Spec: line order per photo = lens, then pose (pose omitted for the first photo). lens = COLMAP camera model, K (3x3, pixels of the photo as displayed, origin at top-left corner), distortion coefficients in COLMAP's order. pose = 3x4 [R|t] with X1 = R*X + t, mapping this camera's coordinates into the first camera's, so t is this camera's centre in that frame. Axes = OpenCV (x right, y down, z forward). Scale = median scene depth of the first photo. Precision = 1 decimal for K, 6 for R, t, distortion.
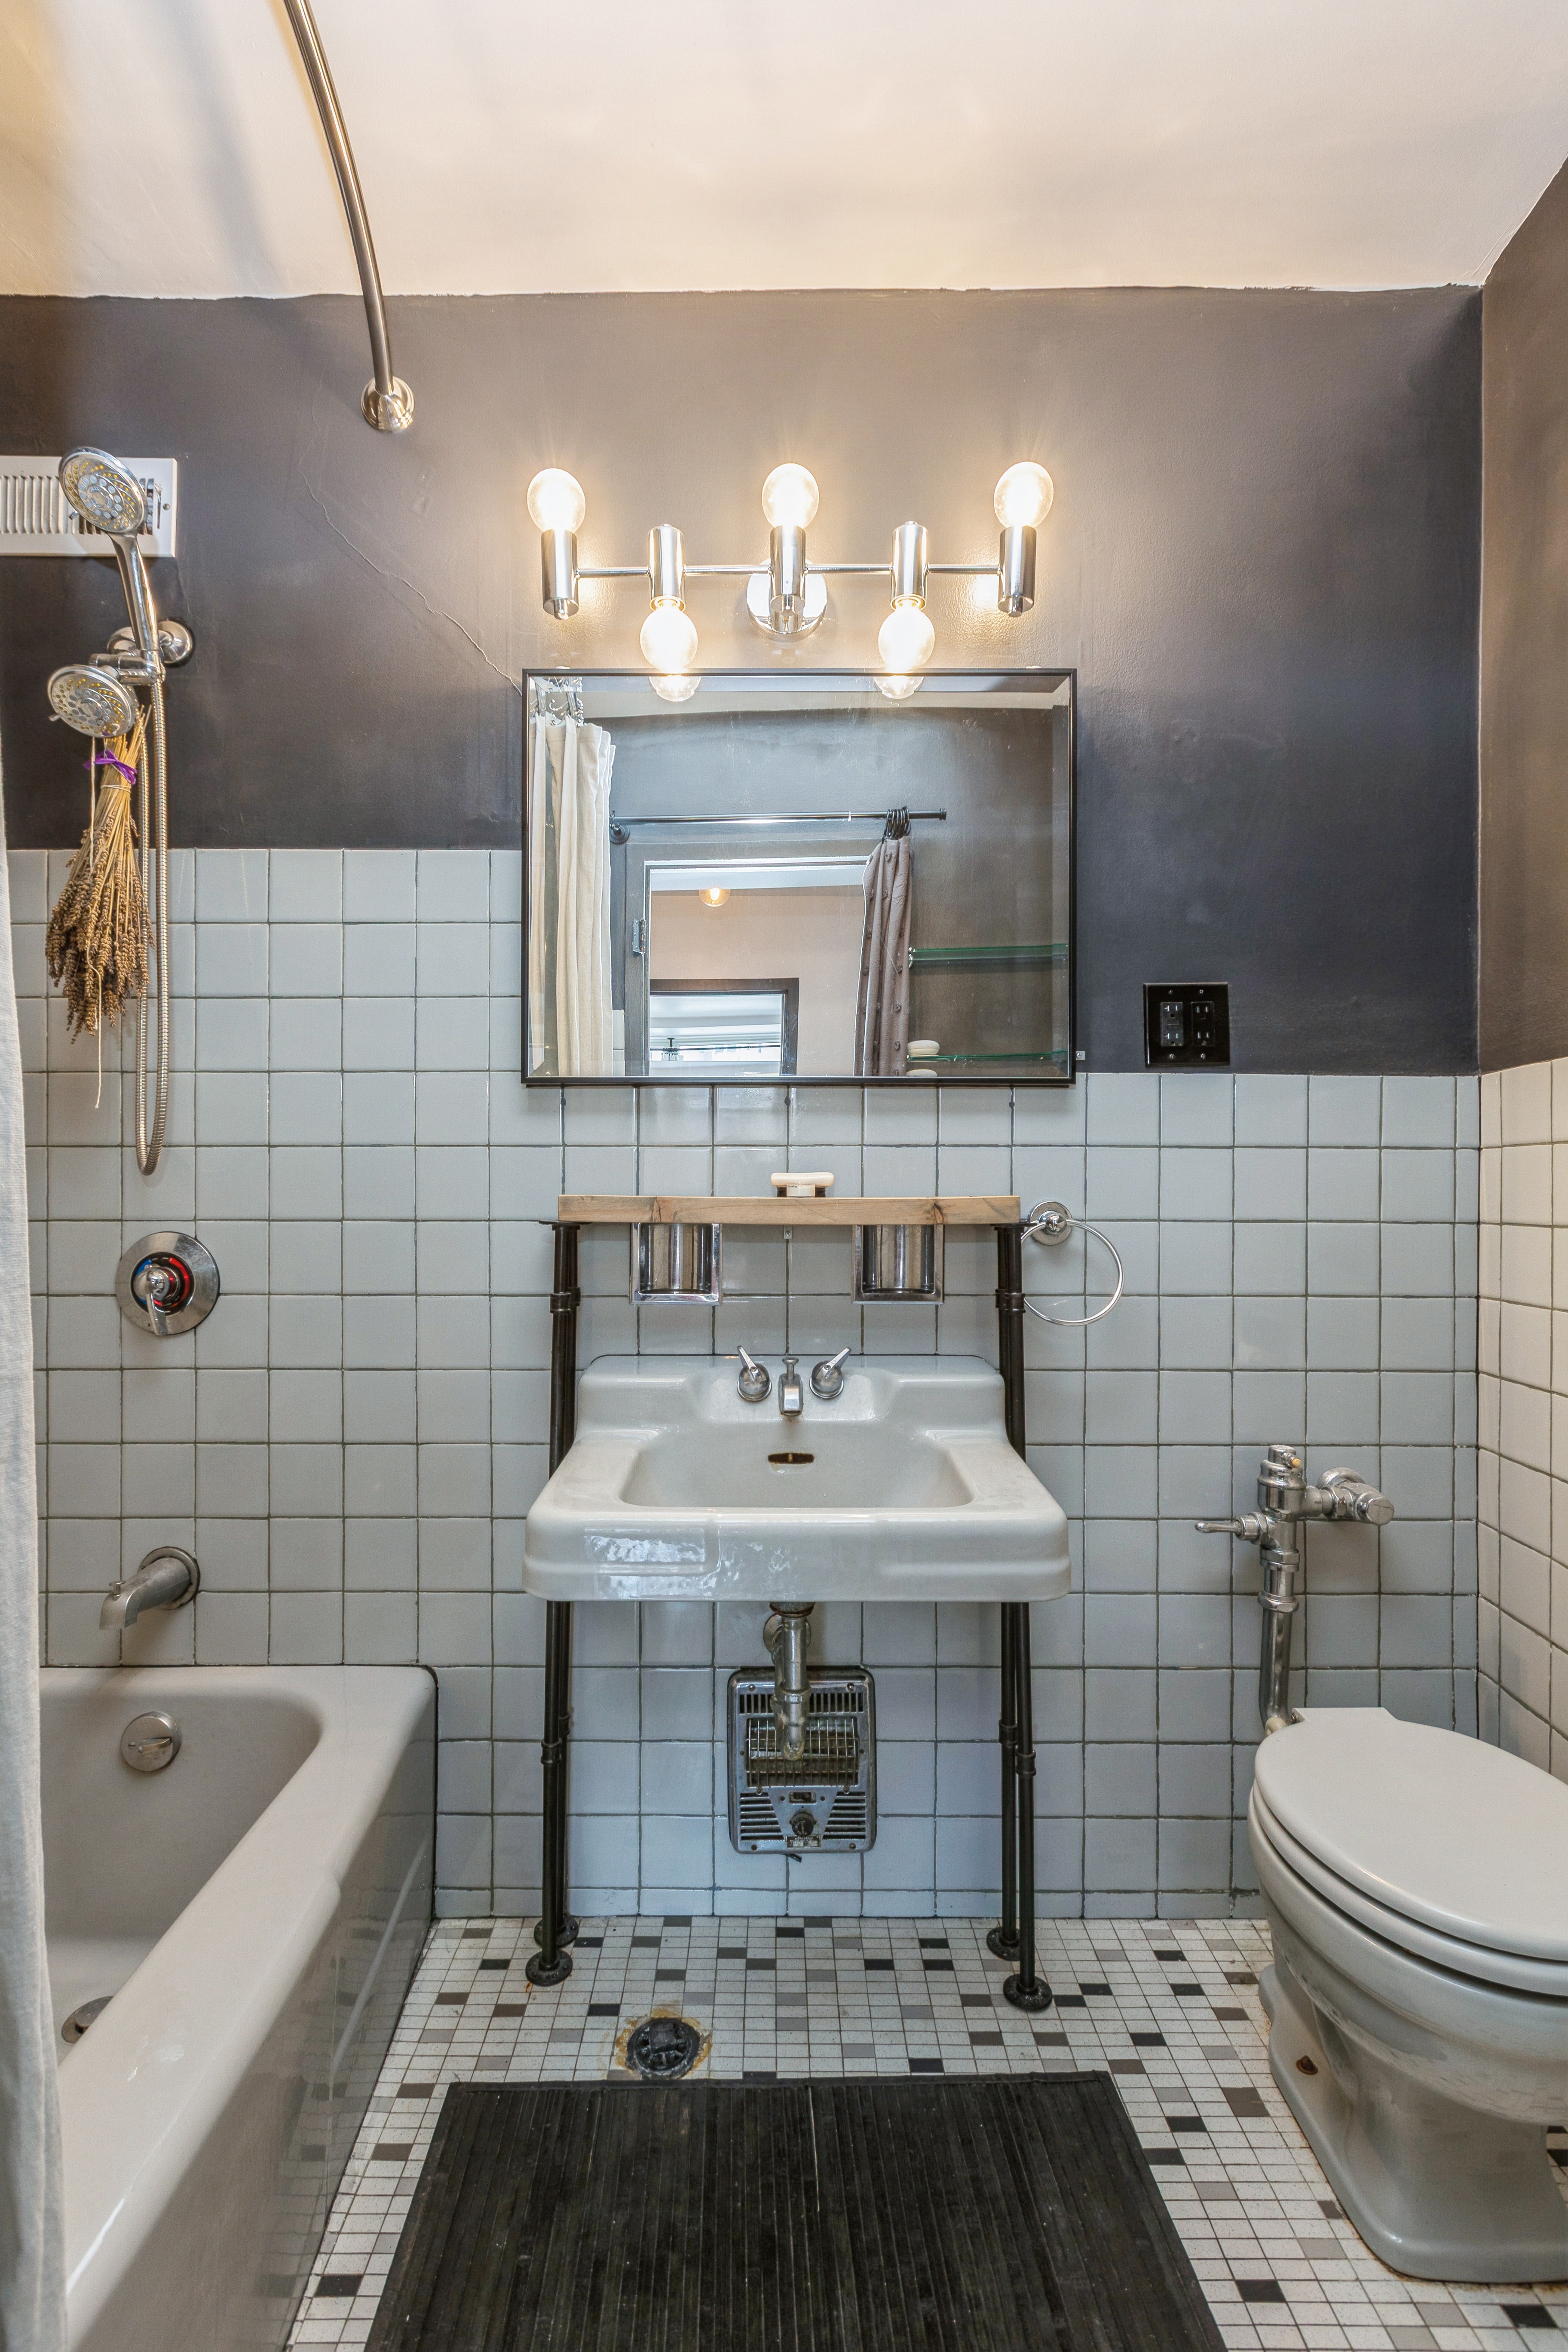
lens RADIAL K [[1082.3, 0, 780.6], [0, 1082.3, 1207.5], [0, 0, 1]] dist [-0.000158, 0.000231]
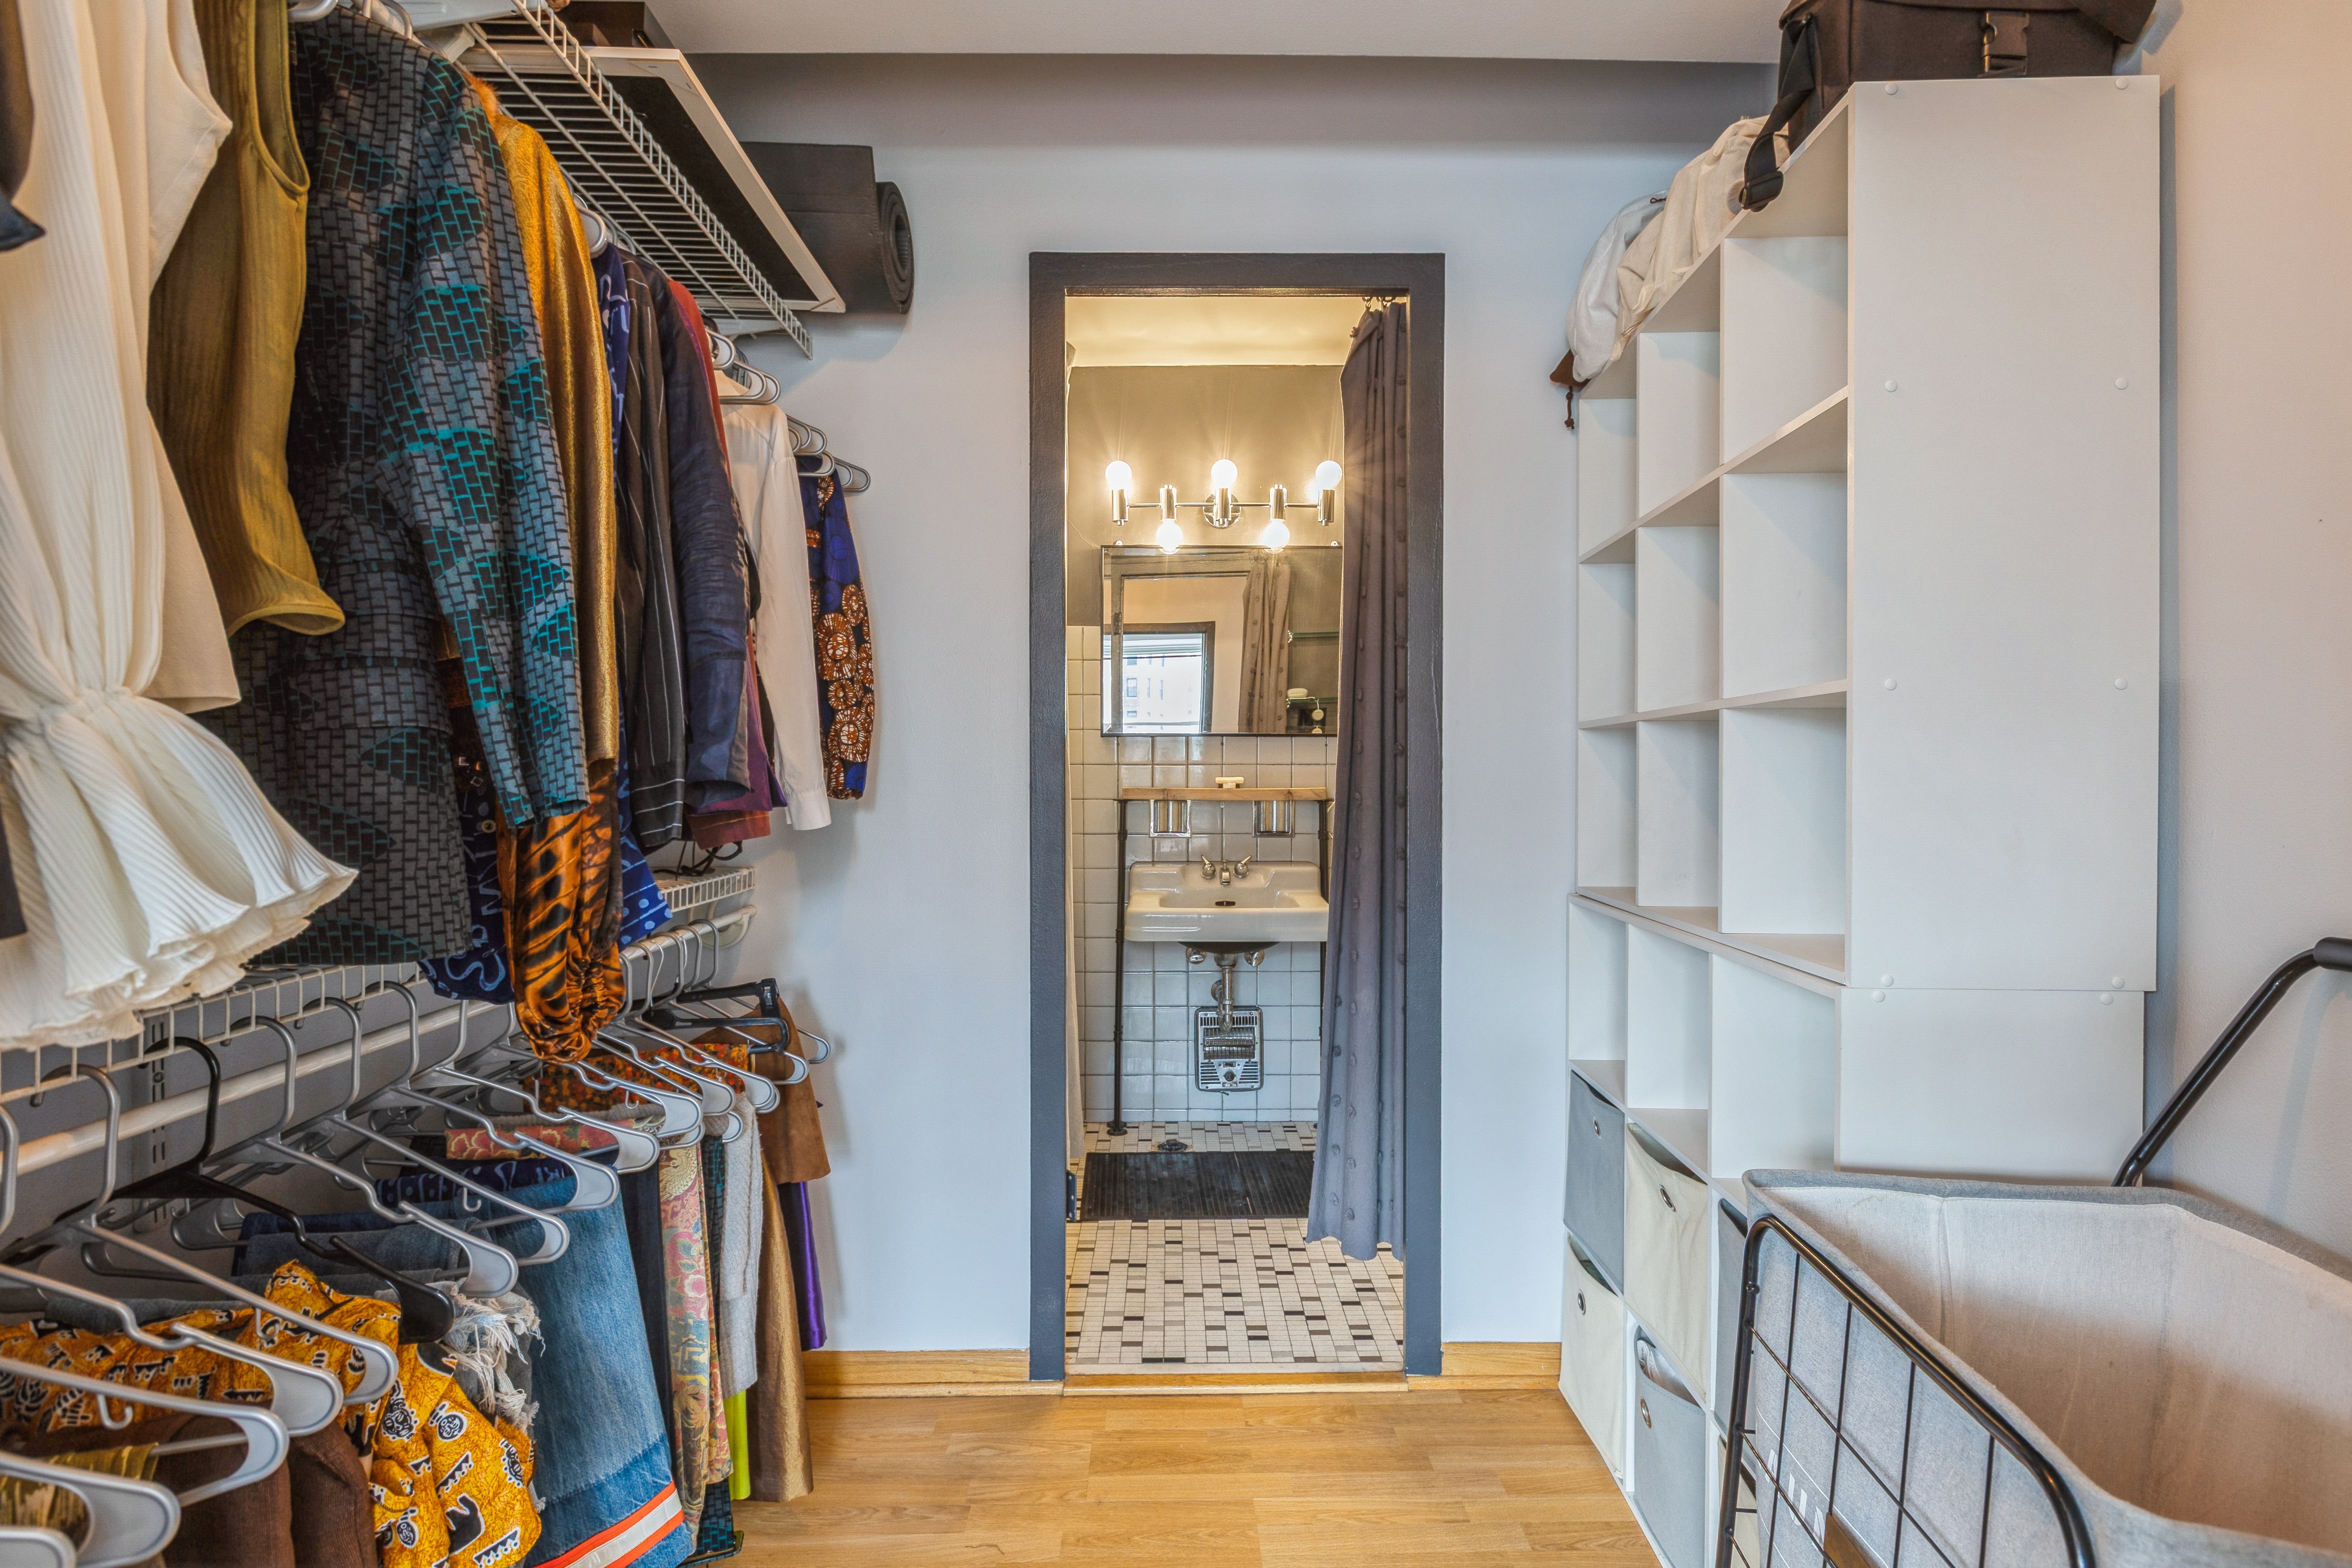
lens RADIAL K [[1149.1, 0, 1176.0], [0, 1149.1, 784.0], [0, 0, 1]] dist [-0.000195, -0.000011]
pose [[0.999991, 0.000000, -0.004230, -0.077628], [0.000001, 1.000000, 0.000138, -0.018049], [0.004230, -0.000138, 0.999991, -1.309522]]
